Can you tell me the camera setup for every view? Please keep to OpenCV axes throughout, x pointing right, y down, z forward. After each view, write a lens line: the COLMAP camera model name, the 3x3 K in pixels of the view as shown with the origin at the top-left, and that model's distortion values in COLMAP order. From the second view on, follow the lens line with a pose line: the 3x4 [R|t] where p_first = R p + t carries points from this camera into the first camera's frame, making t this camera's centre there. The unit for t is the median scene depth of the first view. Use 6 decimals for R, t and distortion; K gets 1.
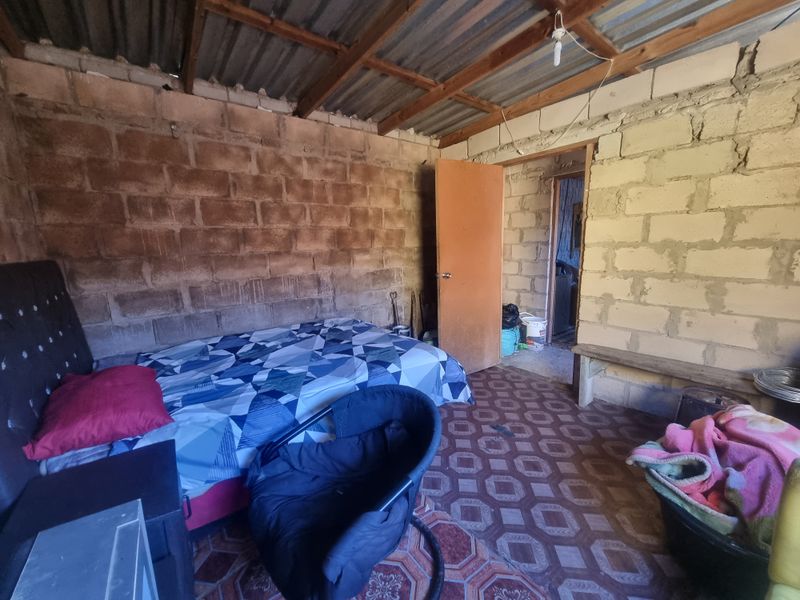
lens RADIAL K [[322.1, 0, 397.9], [0, 322.1, 304.1], [0, 0, 1]] dist [-0.007381, -0.000706]
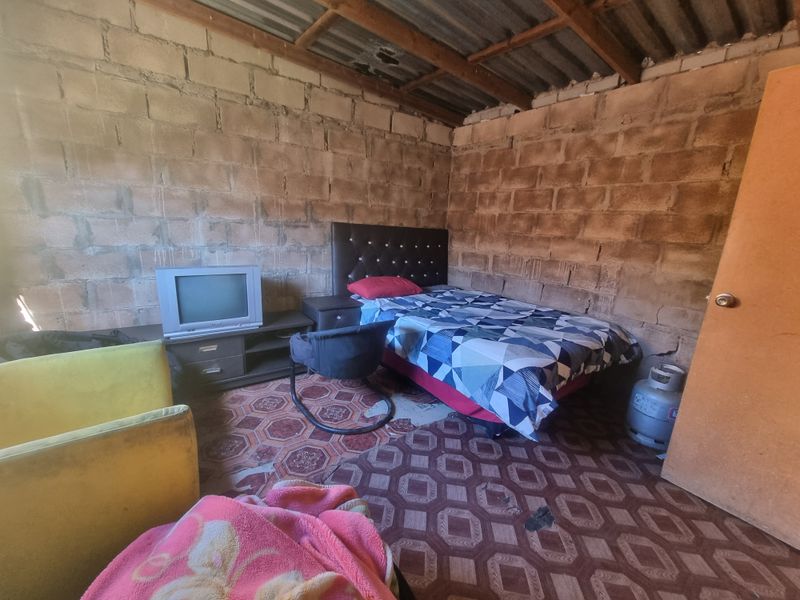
lens RADIAL K [[322.1, 0, 396.1], [0, 322.1, 299.8], [0, 0, 1]] dist [-0.007381, -0.000706]
pose [[0.026609, 0.248099, -0.968369, 0.683737], [-0.239277, 0.942133, 0.234802, -0.088629], [0.970587, 0.225460, 0.084434, 0.461345]]
